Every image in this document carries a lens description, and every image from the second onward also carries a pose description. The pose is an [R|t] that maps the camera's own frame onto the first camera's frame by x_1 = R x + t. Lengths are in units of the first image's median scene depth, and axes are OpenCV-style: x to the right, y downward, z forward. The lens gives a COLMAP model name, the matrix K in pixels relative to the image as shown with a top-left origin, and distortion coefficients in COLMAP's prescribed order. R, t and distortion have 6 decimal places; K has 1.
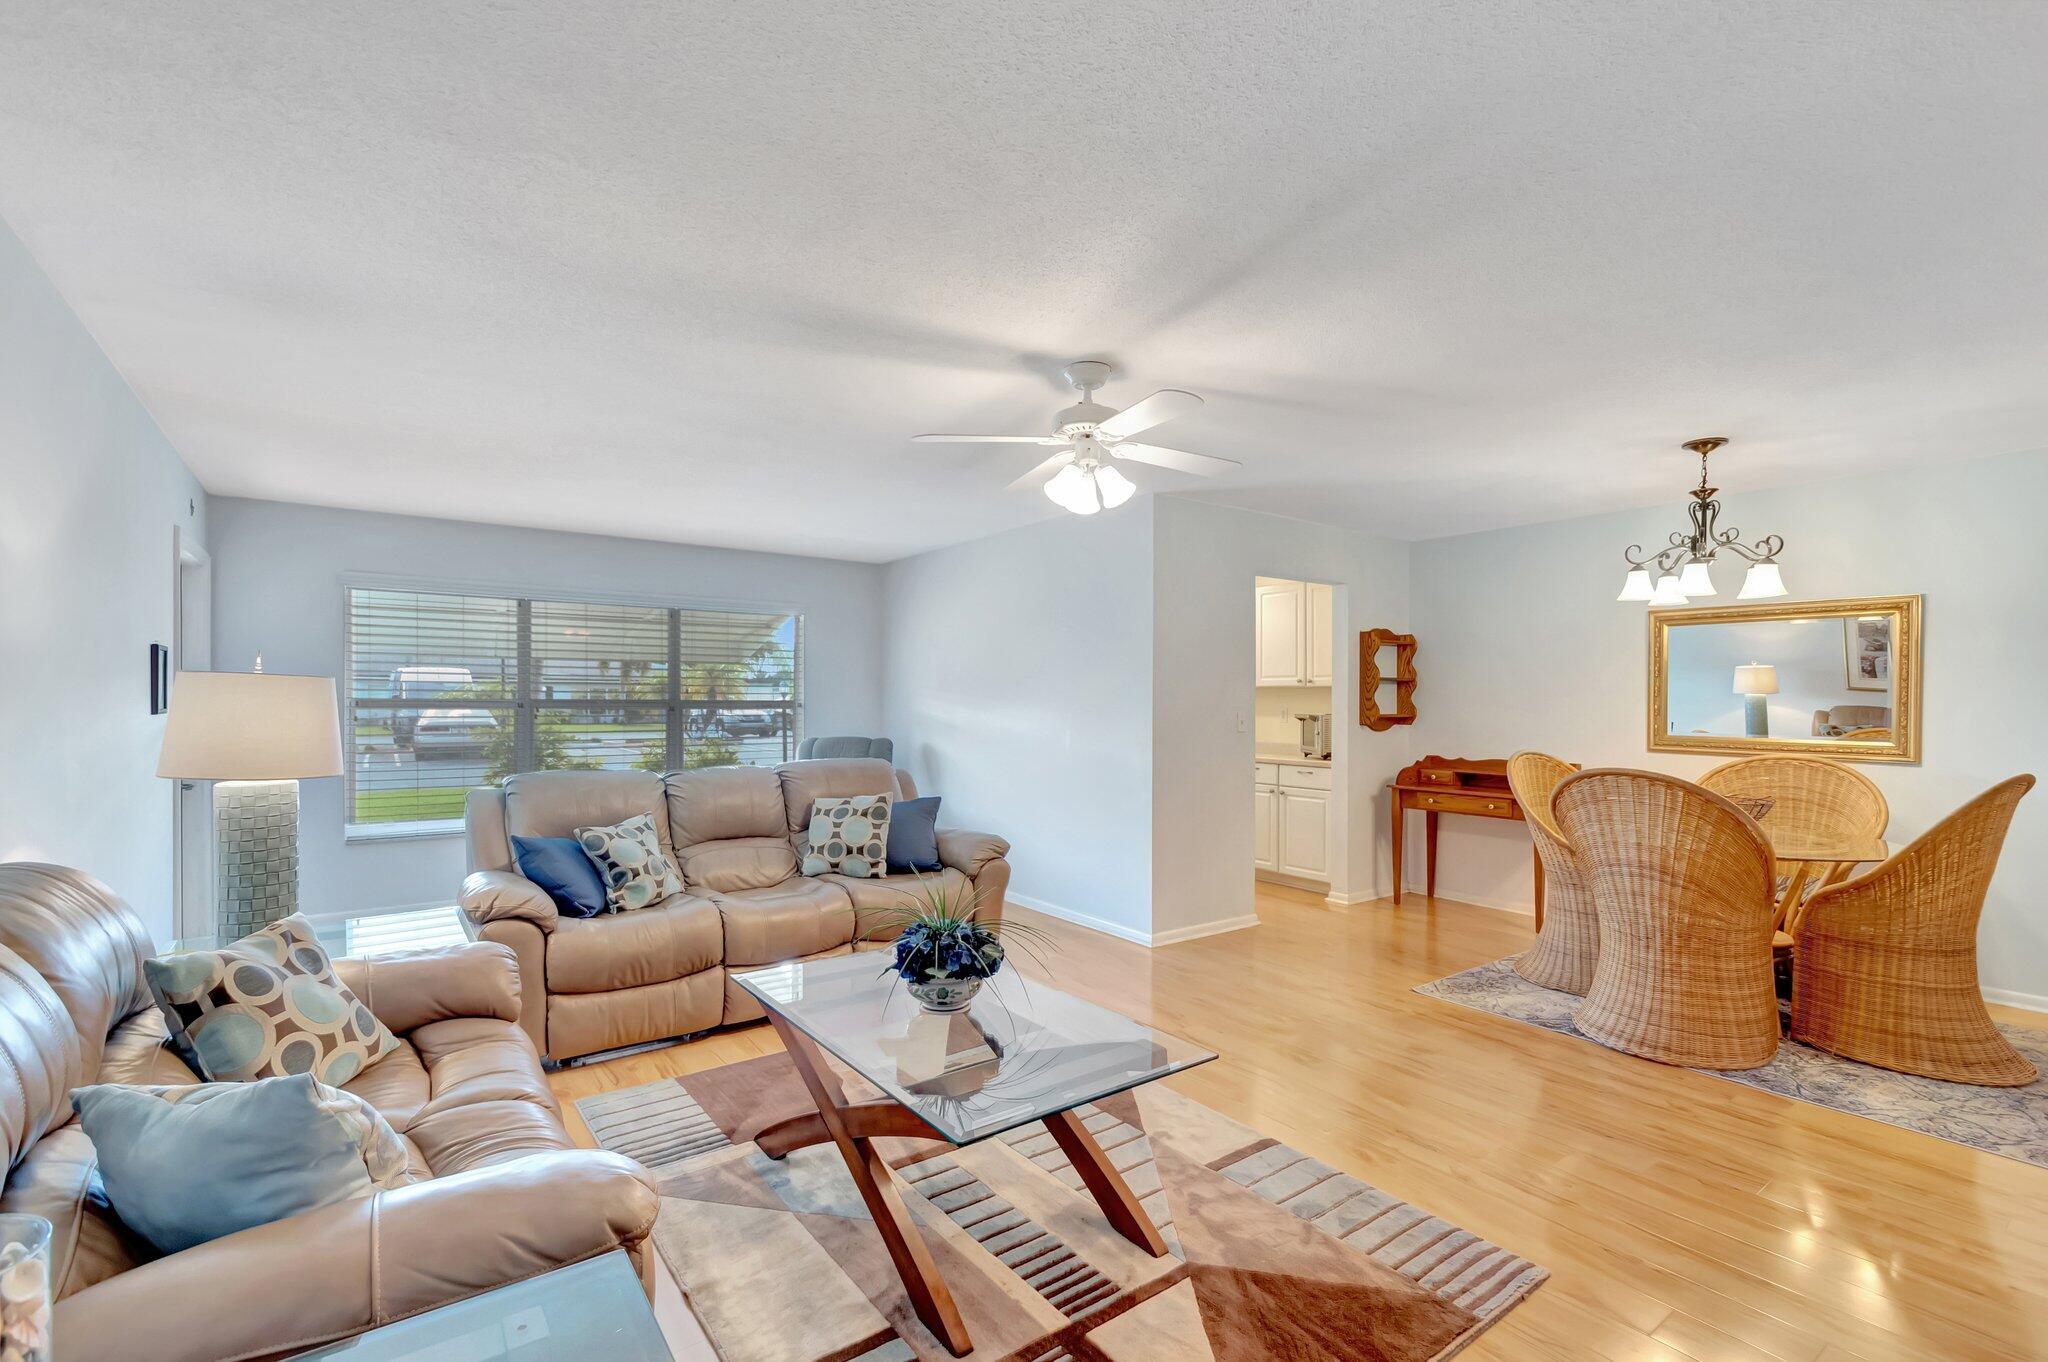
lens RADIAL K [[900.2, 0, 1014.3], [0, 900.2, 699.9], [0, 0, 1]] dist [0.012901, -0.004329]
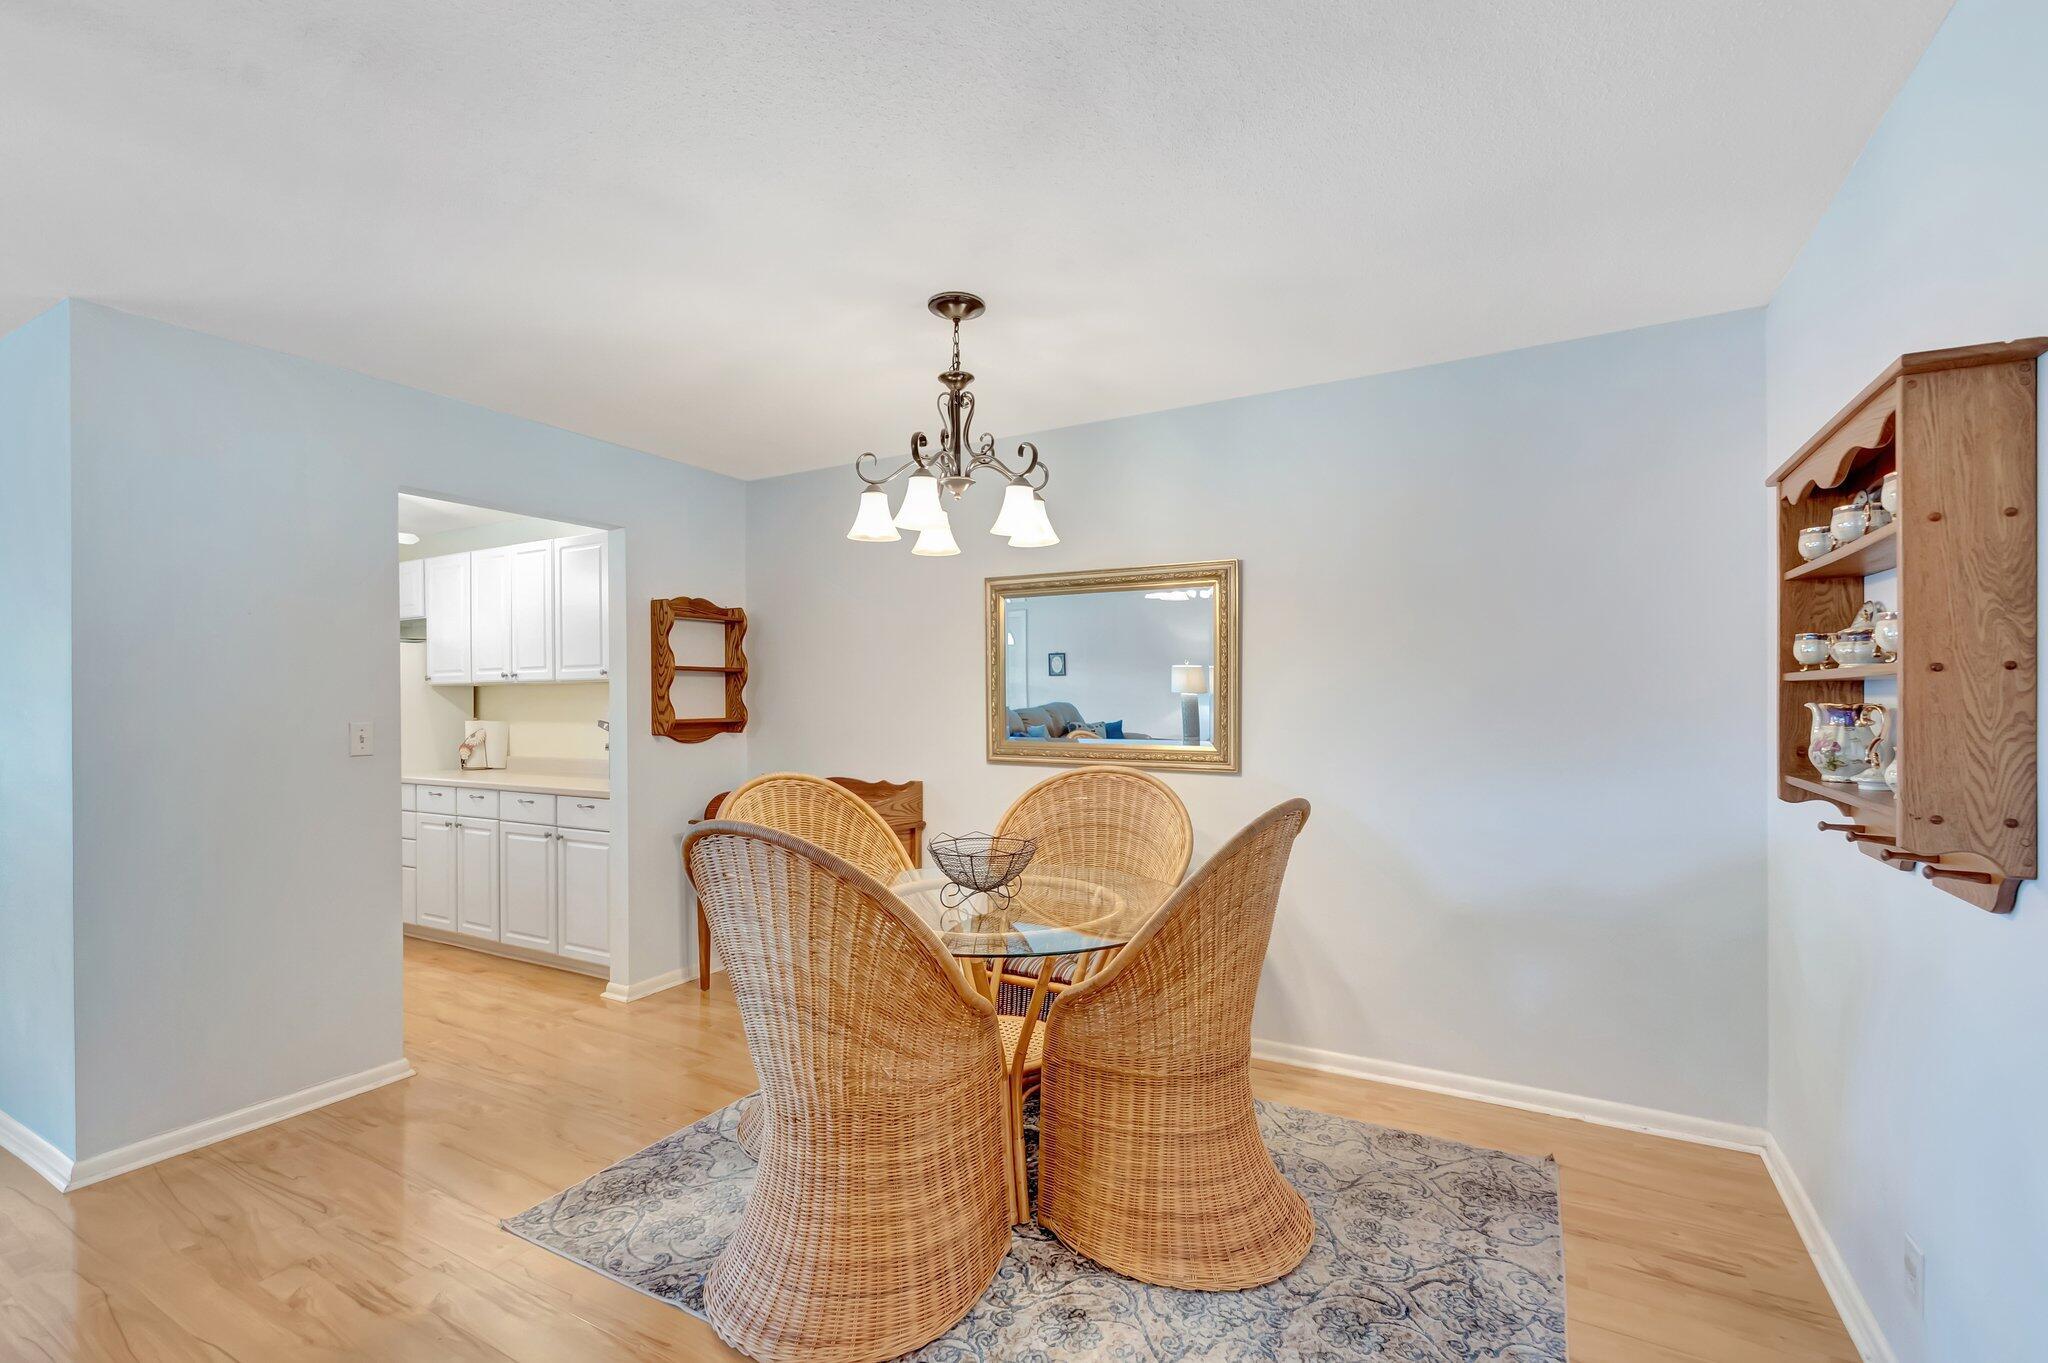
lens RADIAL K [[900.2, 0, 1014.3], [0, 900.2, 700.4], [0, 0, 1]] dist [0.012901, -0.004329]
pose [[0.911363, -0.009855, 0.411486, 0.516085], [0.009654, 0.999950, 0.002568, 0.003397], [-0.411491, 0.001633, 0.911413, 0.377722]]
